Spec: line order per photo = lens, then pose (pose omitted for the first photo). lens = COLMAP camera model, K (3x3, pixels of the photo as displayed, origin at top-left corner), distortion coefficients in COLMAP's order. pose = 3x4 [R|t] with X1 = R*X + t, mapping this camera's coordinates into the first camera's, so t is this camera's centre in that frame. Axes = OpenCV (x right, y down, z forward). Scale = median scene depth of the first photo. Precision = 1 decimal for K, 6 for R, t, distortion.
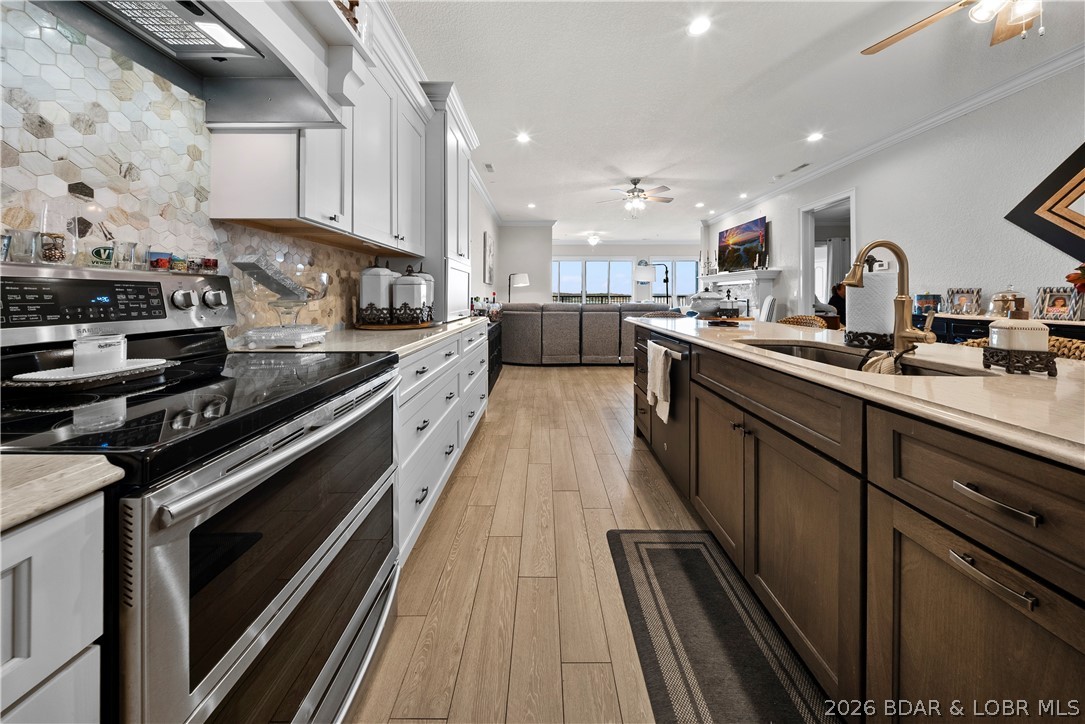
lens RADIAL K [[342.9, 0, 540.8], [0, 342.9, 297.2], [0, 0, 1]] dist [-0.006032, -0.000075]
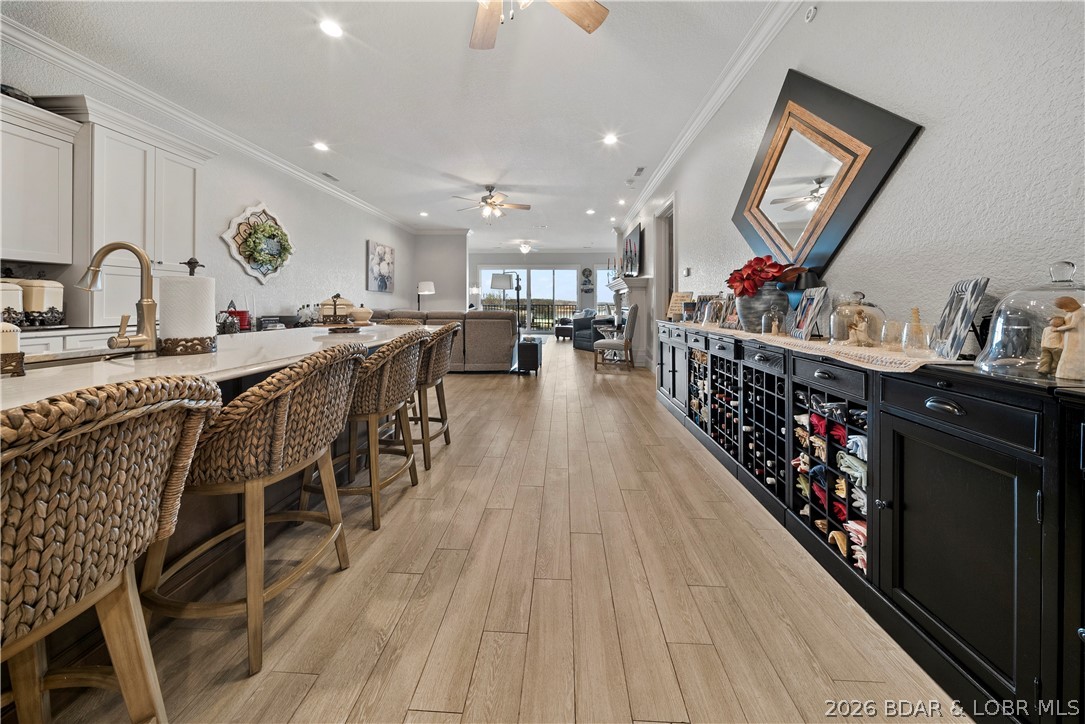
lens RADIAL K [[340.9, 0, 549.7], [0, 340.9, 306.0], [0, 0, 1]] dist [0.000460, -0.003151]
pose [[0.999202, 0.004057, -0.039742, 1.641456], [-0.004025, 0.999991, 0.000903, 0.005046], [0.039745, -0.000742, 0.999210, 0.061933]]
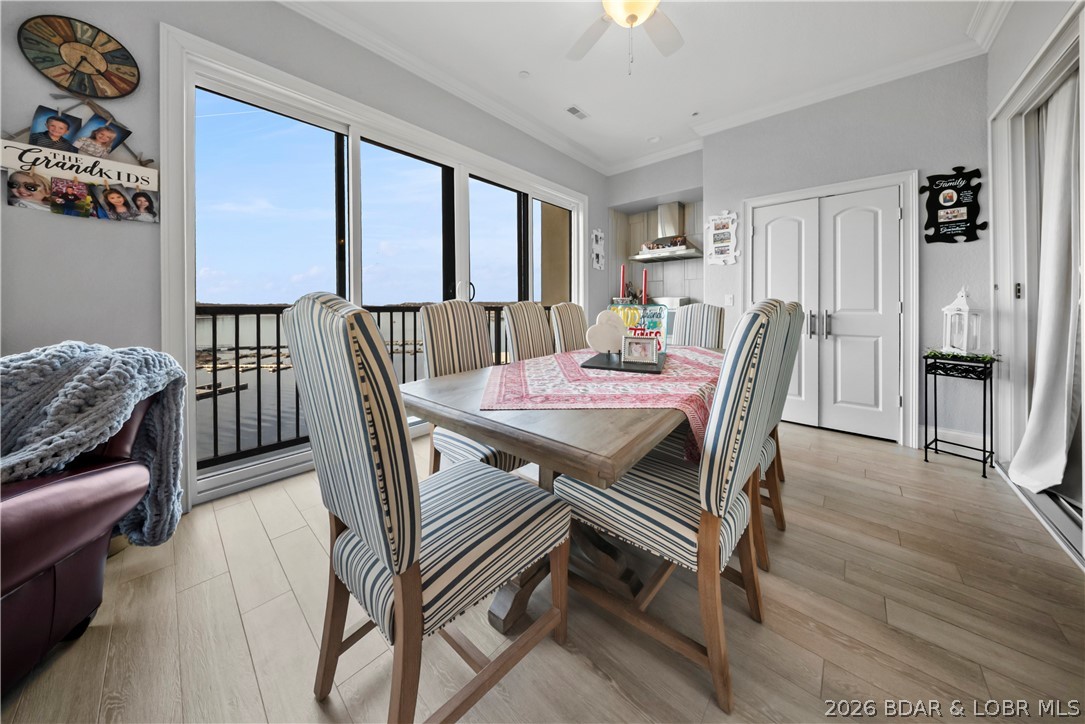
lens RADIAL K [[347.0, 0, 549.1], [0, 347.0, 308.0], [0, 0, 1]] dist [0.000439, -0.001920]
pose [[0.666257, -0.006176, 0.745696, 2.278825], [0.004365, 0.999981, 0.004382, -0.016977], [-0.745709, 0.000335, 0.666272, 5.725708]]
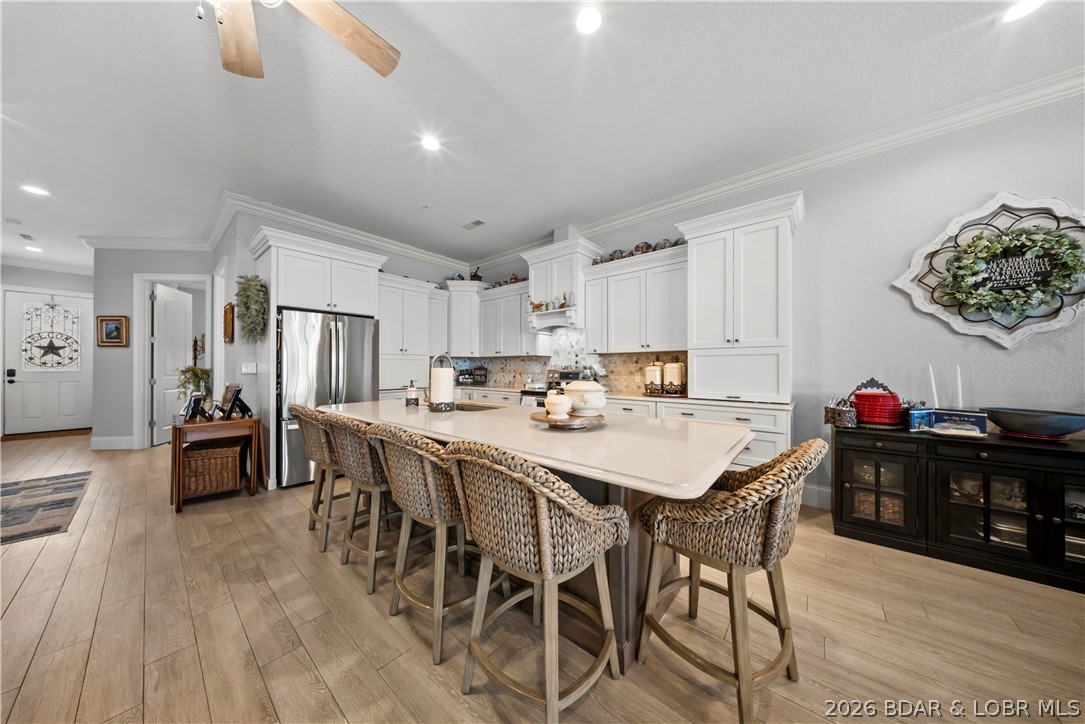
lens RADIAL K [[328.7, 0, 538.0], [0, 328.7, 366.7], [0, 0, 1]] dist [0.000269, -0.000023]
pose [[-0.643254, -0.003285, -0.765645, 1.563441], [-0.002595, 0.999994, -0.002111, -0.064782], [0.765648, 0.000629, -0.643259, 1.988749]]
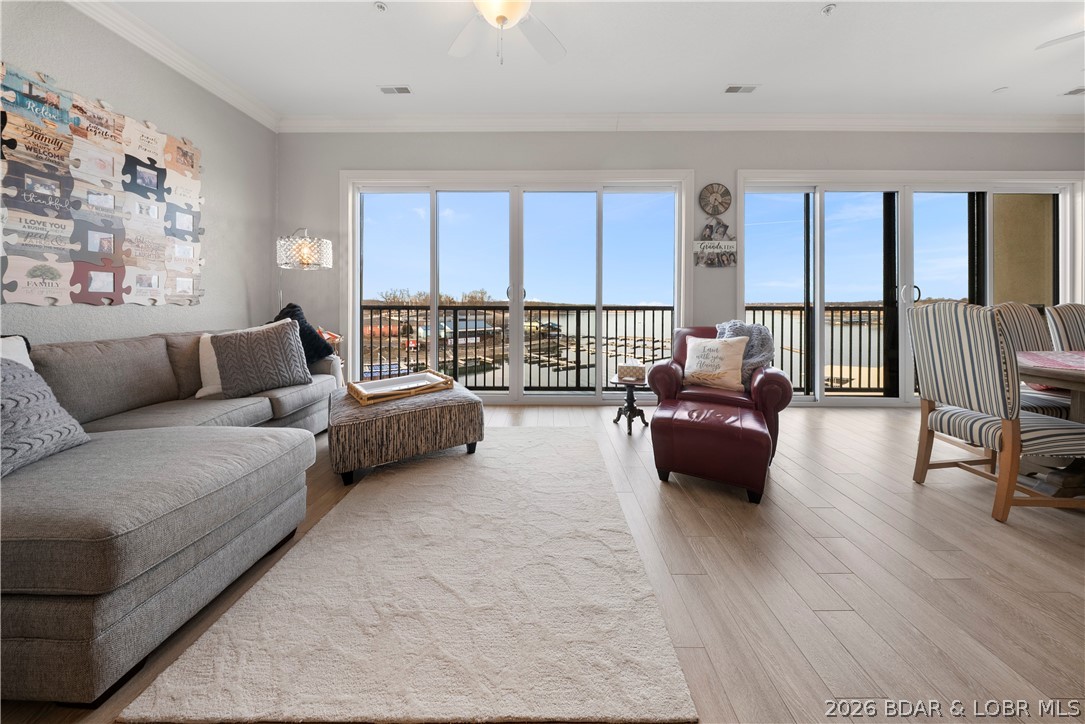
lens RADIAL K [[341.2, 0, 544.3], [0, 341.2, 311.0], [0, 0, 1]] dist [0.000207, -0.000099]
pose [[0.999918, 0.002158, -0.012660, 1.104383], [-0.002016, 0.999935, 0.011262, -0.013881], [0.012683, -0.011236, 0.999856, 5.128549]]
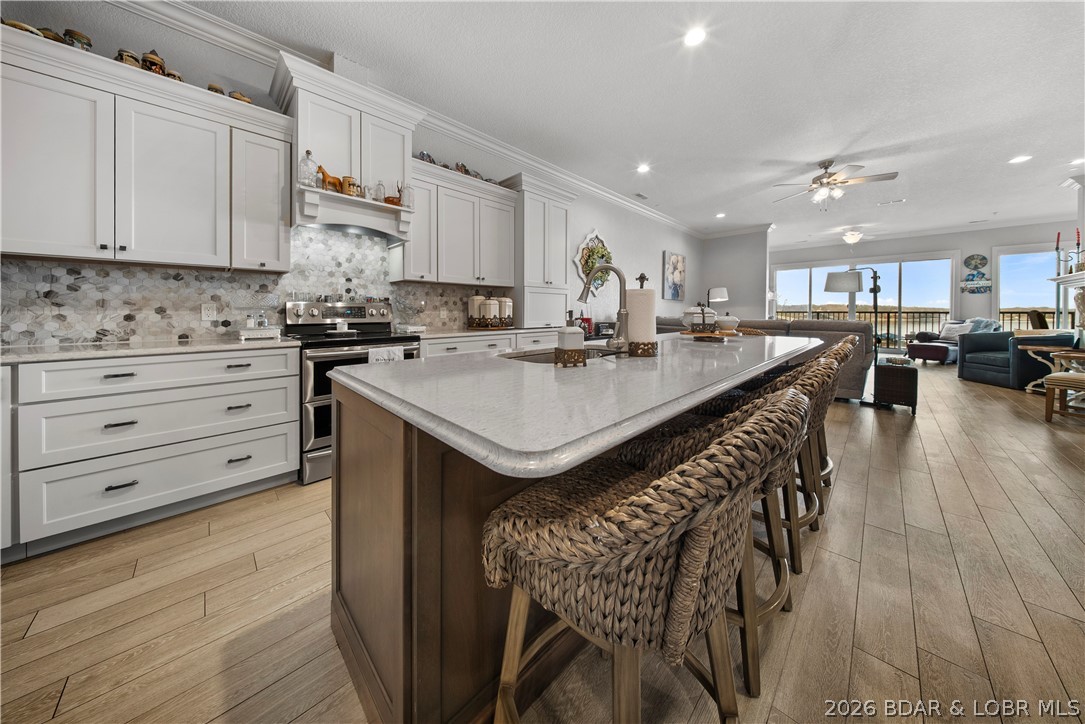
lens RADIAL K [[339.2, 0, 543.3], [0, 339.2, 318.0], [0, 0, 1]] dist [-0.000735, -0.000341]
pose [[0.709139, 0.012376, -0.704960, 1.236526], [-0.001958, 0.999877, 0.015583, 0.004125], [0.705066, -0.009670, 0.709076, -0.020288]]
